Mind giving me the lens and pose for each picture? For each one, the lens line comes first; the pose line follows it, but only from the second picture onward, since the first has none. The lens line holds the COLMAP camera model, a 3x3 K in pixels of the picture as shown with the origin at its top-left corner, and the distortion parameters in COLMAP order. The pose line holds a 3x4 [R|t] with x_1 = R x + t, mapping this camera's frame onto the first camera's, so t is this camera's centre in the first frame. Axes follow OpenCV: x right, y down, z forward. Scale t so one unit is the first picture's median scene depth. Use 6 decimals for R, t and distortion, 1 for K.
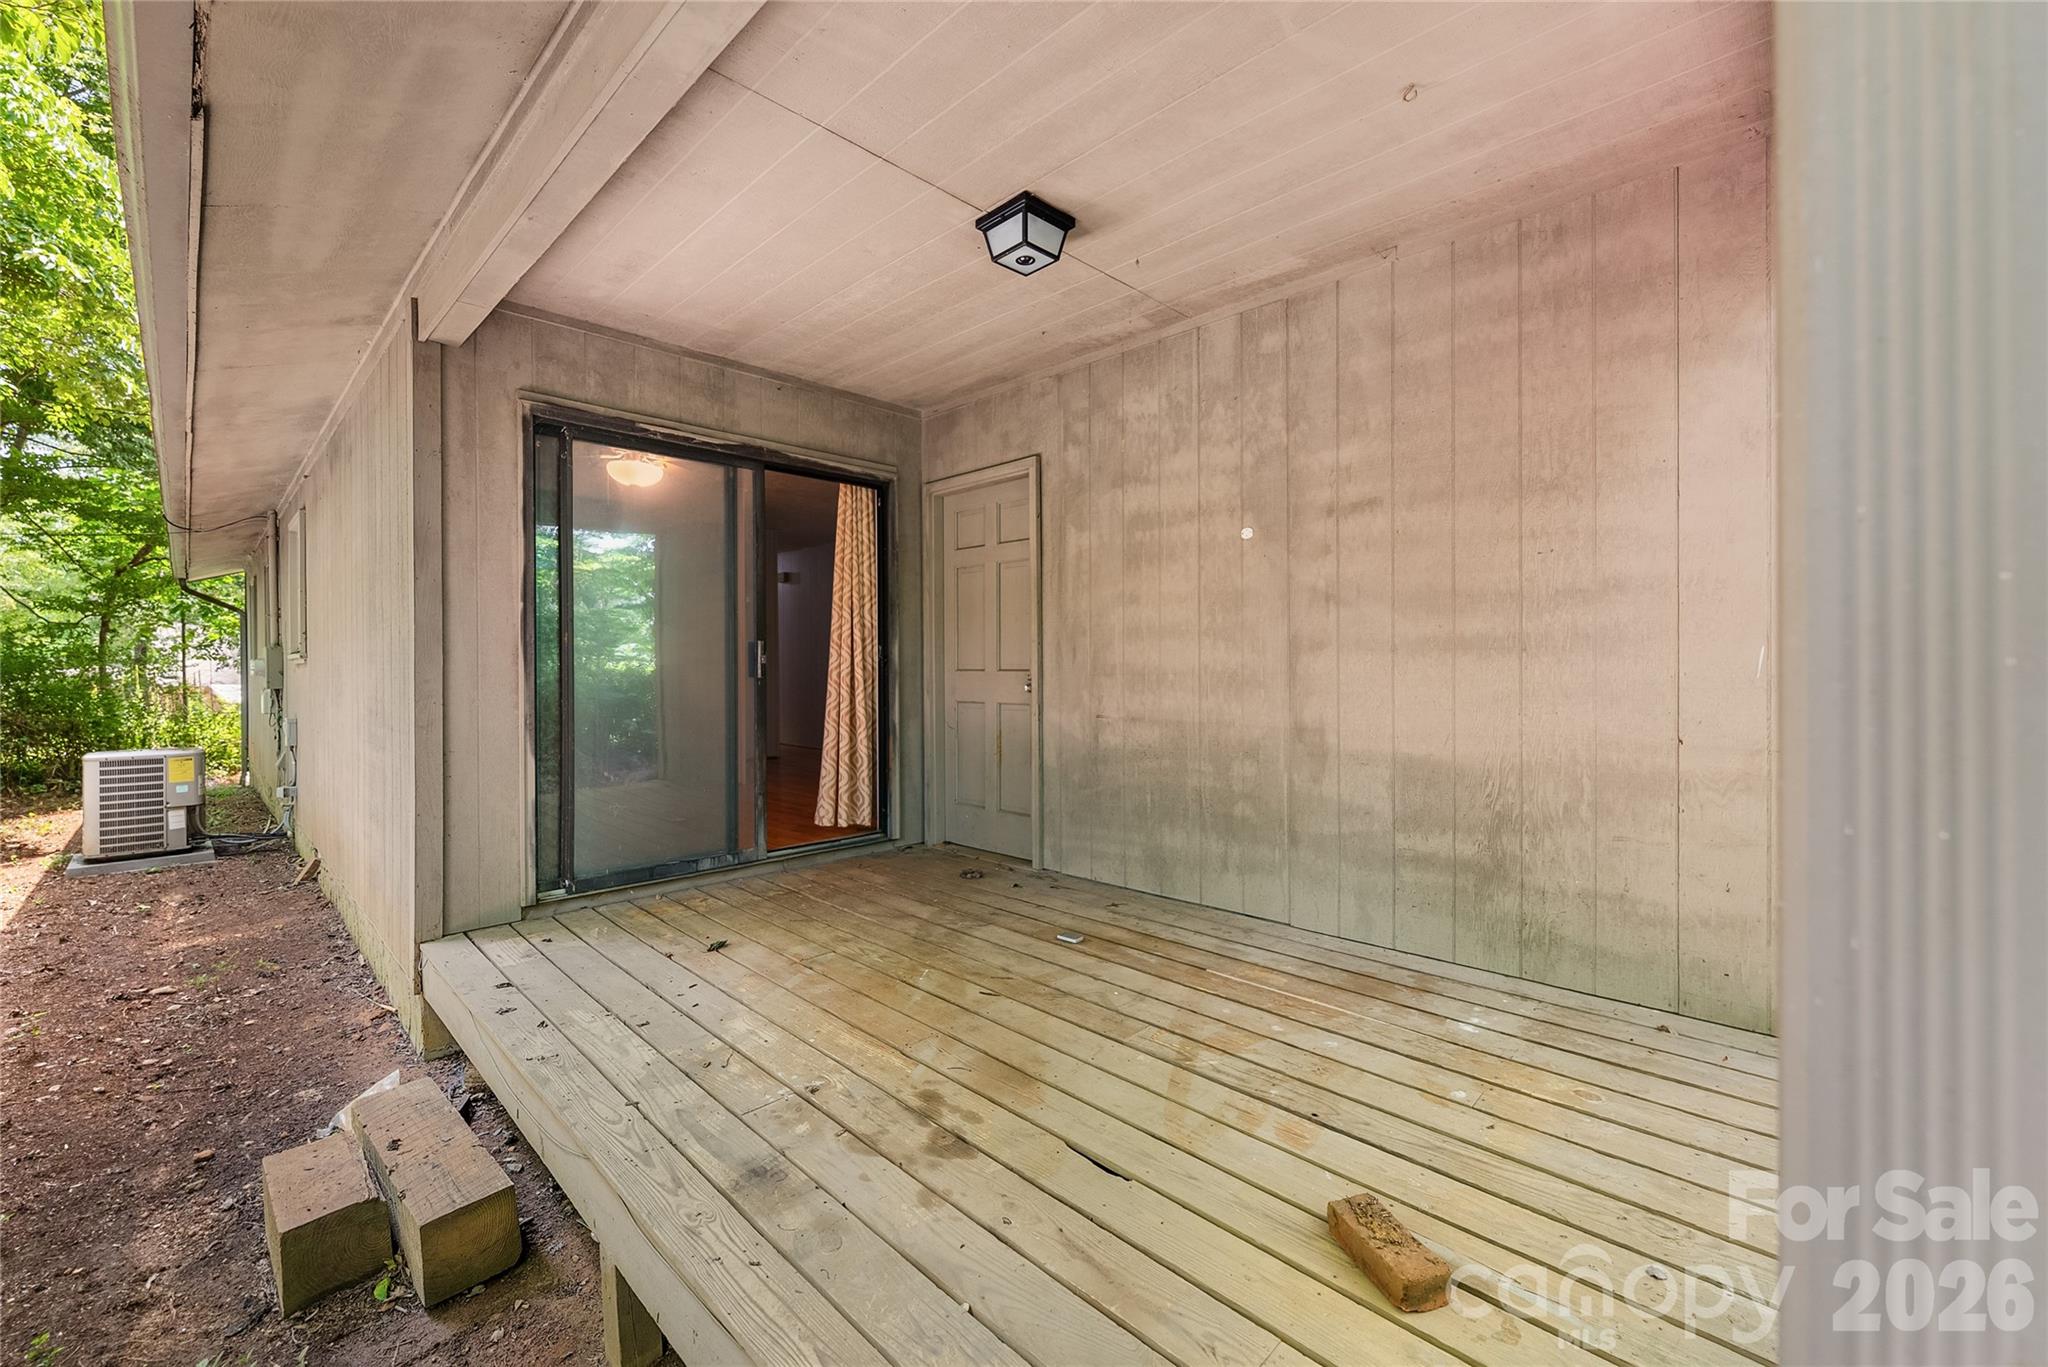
lens RADIAL K [[836.0, 0, 1026.6], [0, 836.0, 668.5], [0, 0, 1]] dist [-0.001125, -0.000626]
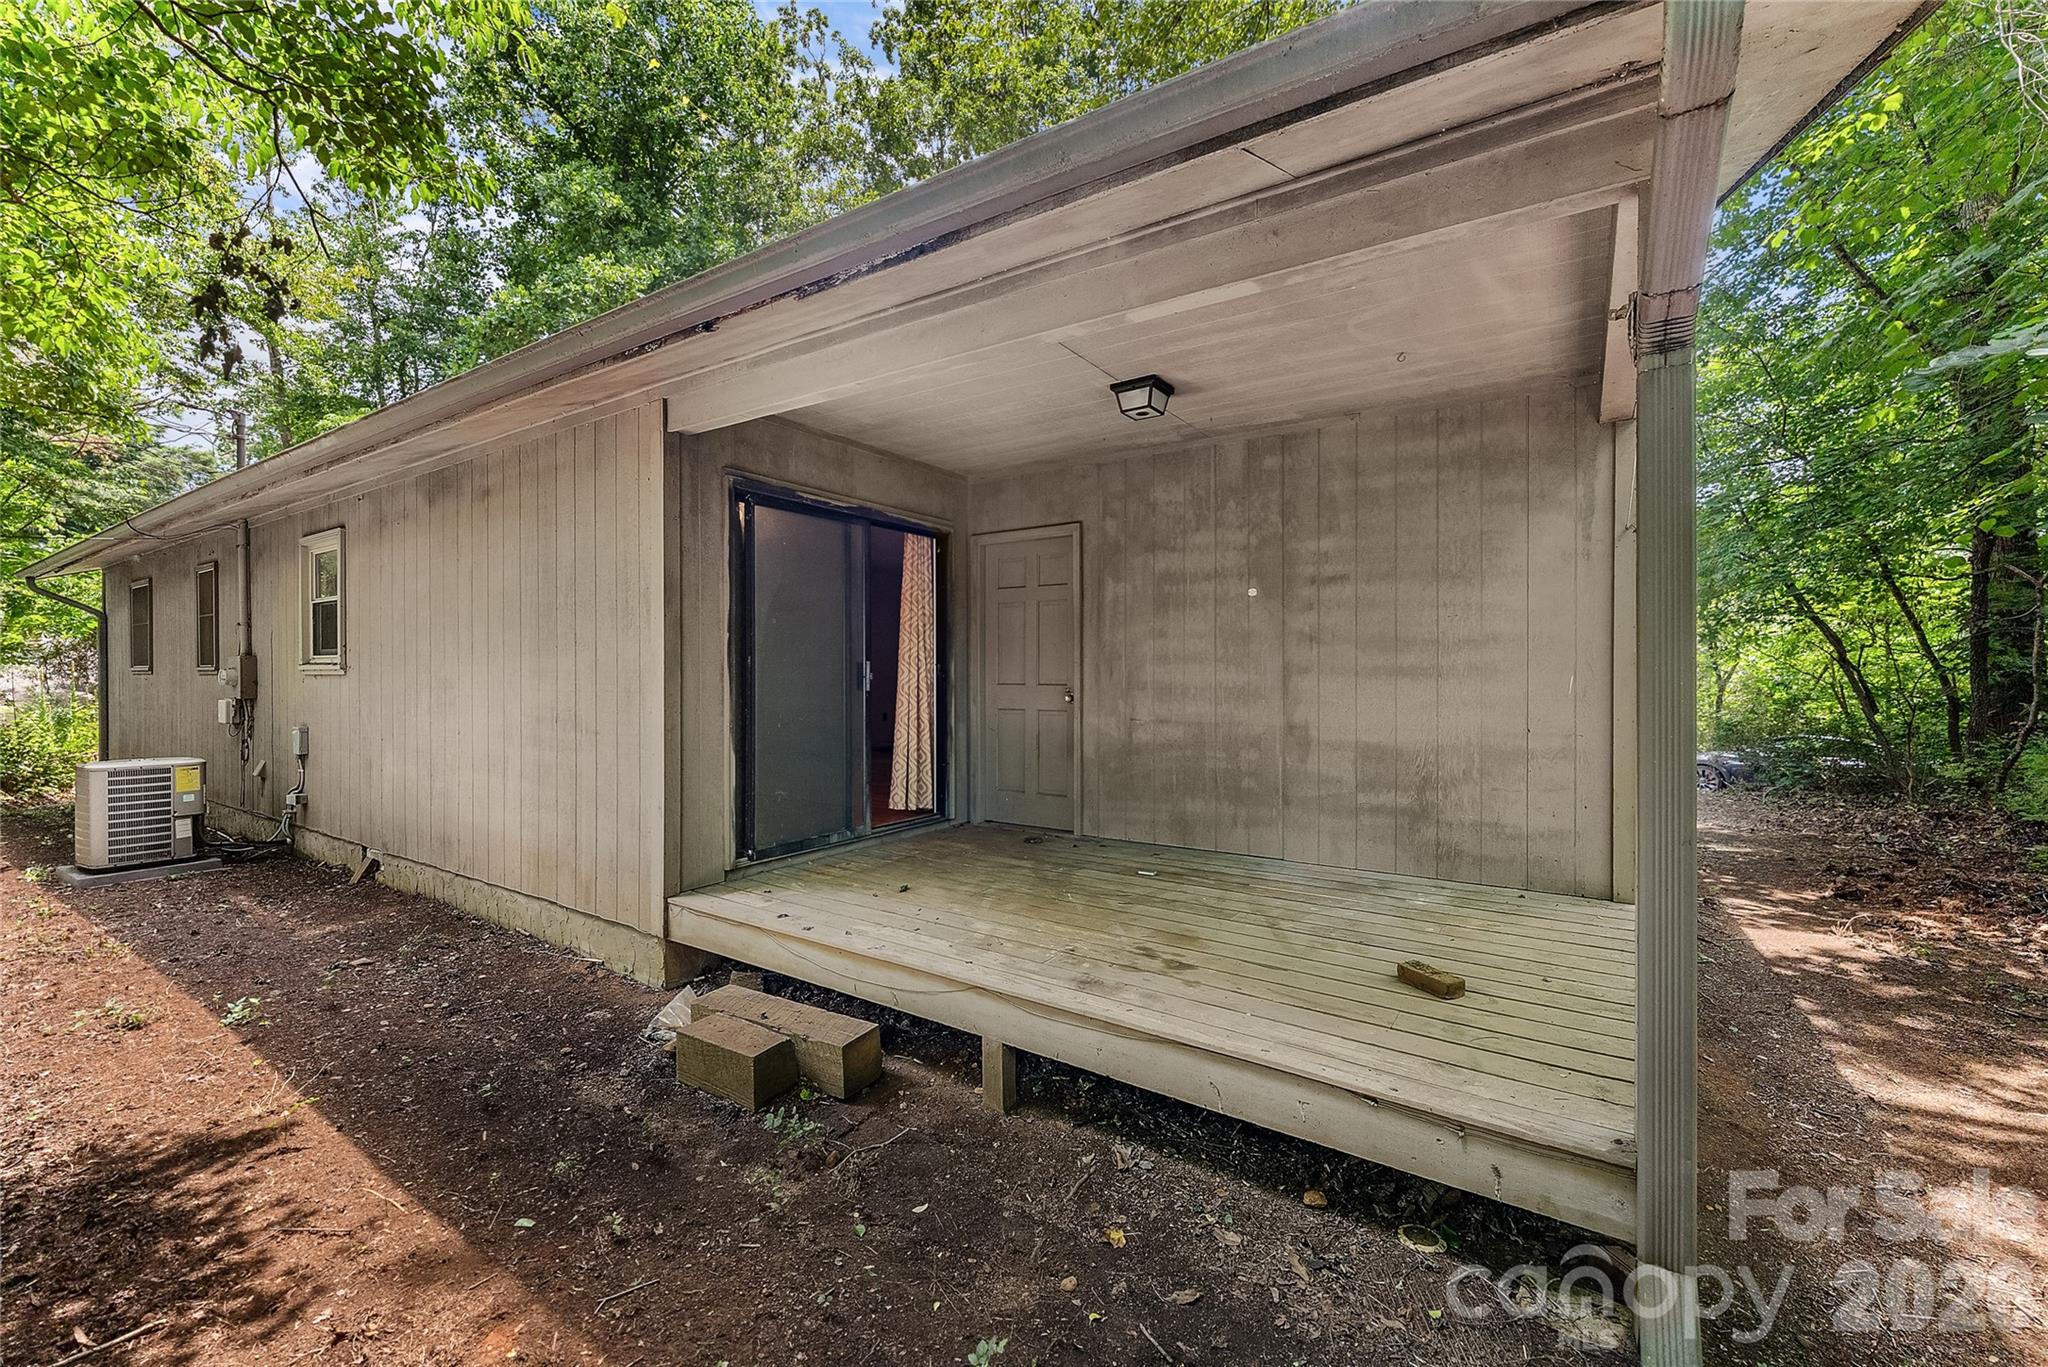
lens RADIAL K [[831.5, 0, 1027.4], [0, 831.5, 674.4], [0, 0, 1]] dist [-0.001155, -0.000415]
pose [[0.981689, 0.004168, 0.190443, -0.394306], [-0.004071, 0.999991, -0.000902, -0.016442], [-0.190445, 0.000110, 0.981698, -0.341640]]
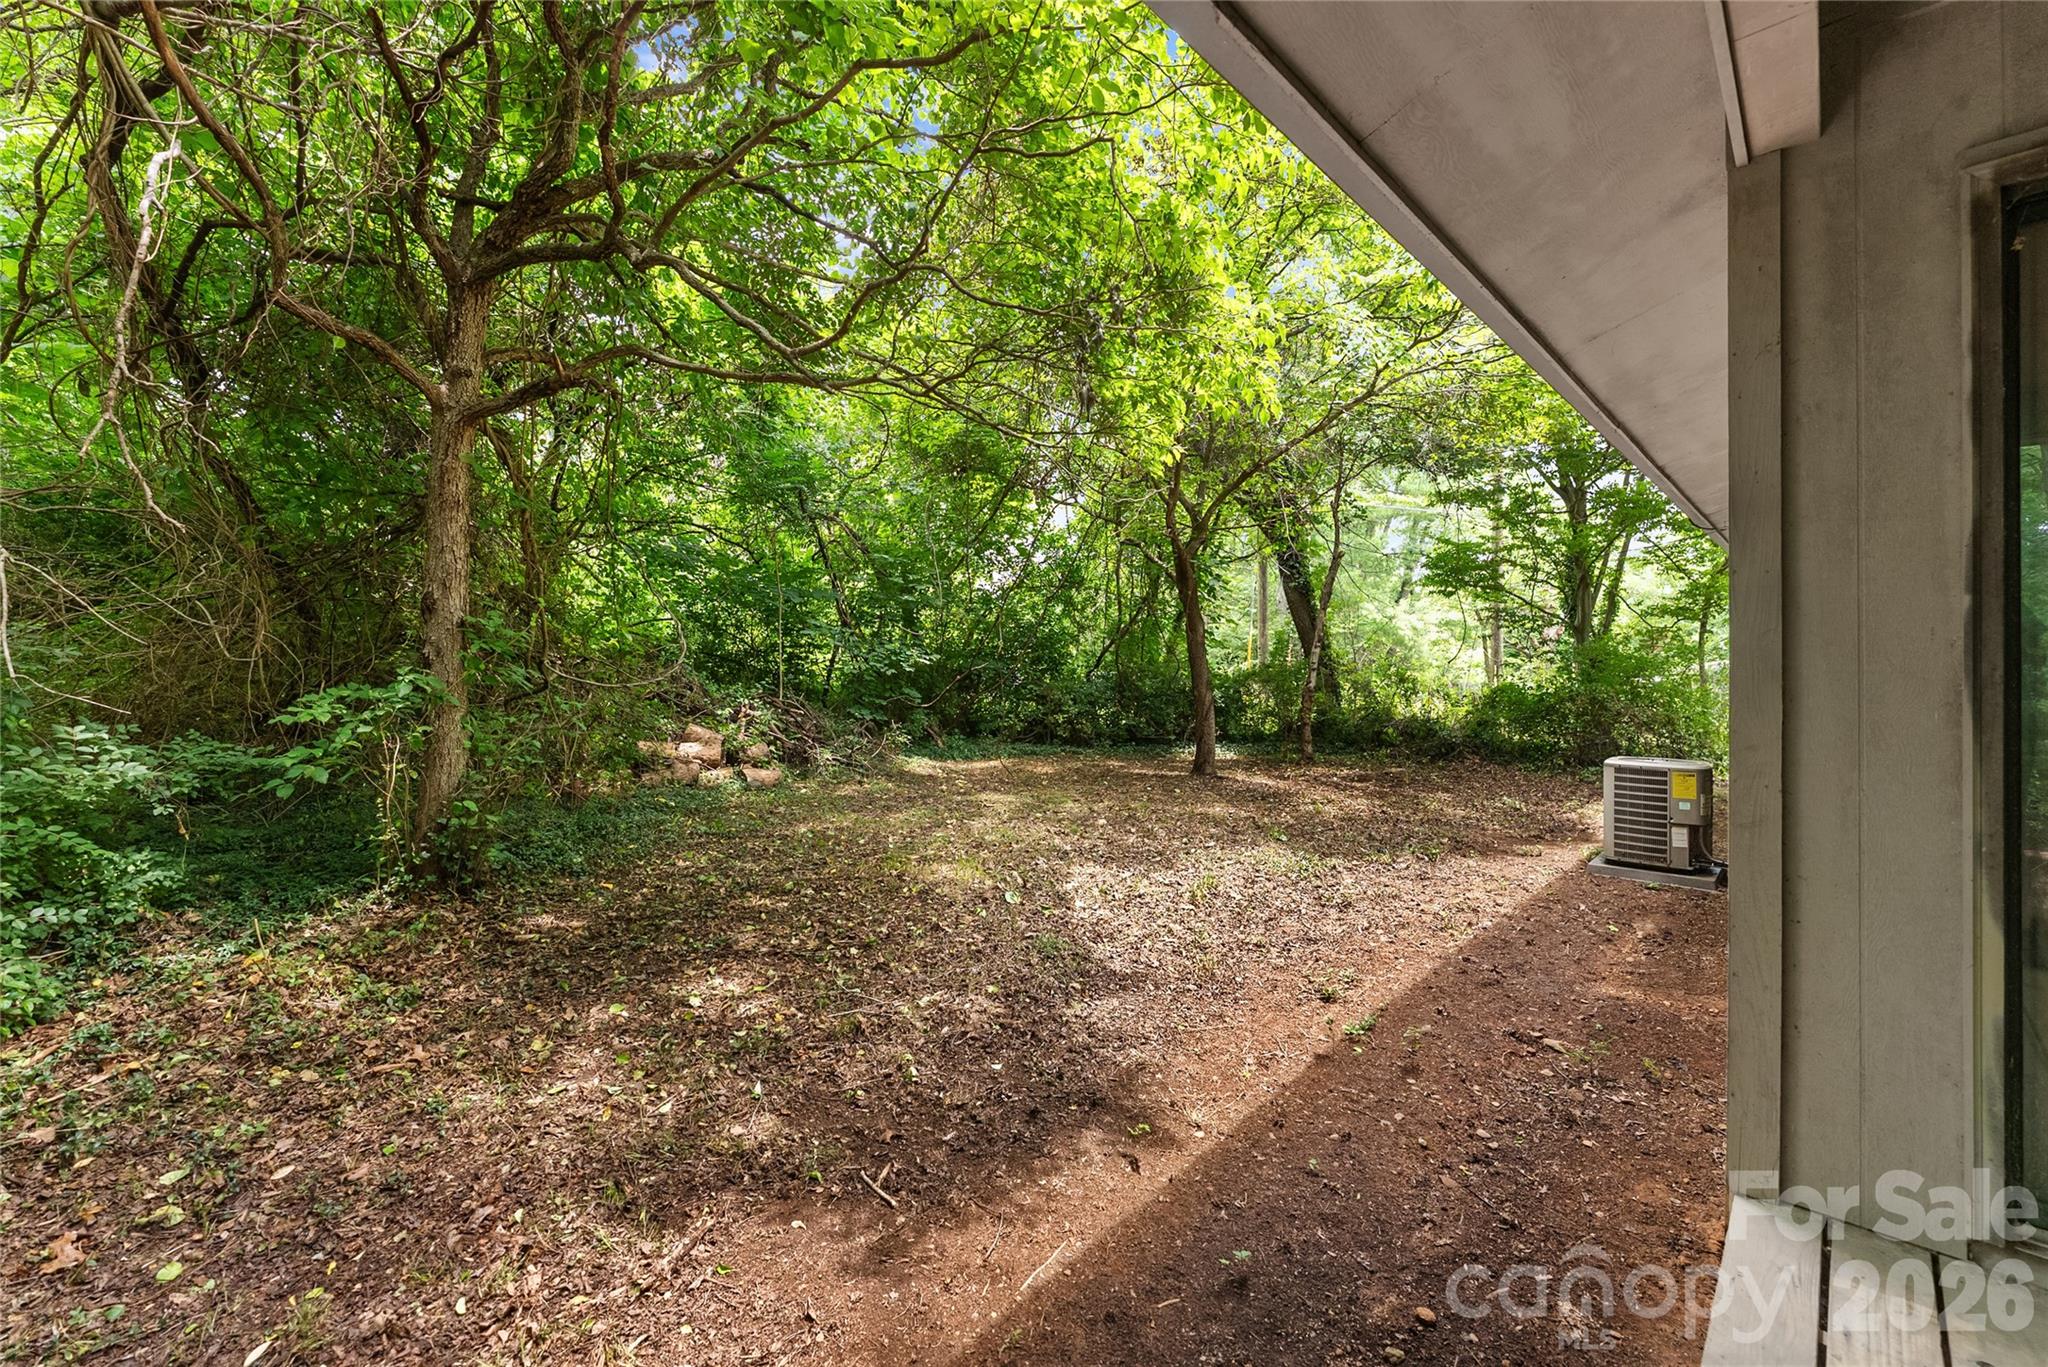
lens RADIAL K [[840.9, 0, 1028.5], [0, 840.9, 663.9], [0, 0, 1]] dist [-0.000229, -0.000055]
pose [[0.015701, 0.004683, -0.999866, -0.134245], [0.001368, 0.999988, 0.004705, -0.043092], [0.999876, -0.001442, 0.015694, 0.457442]]
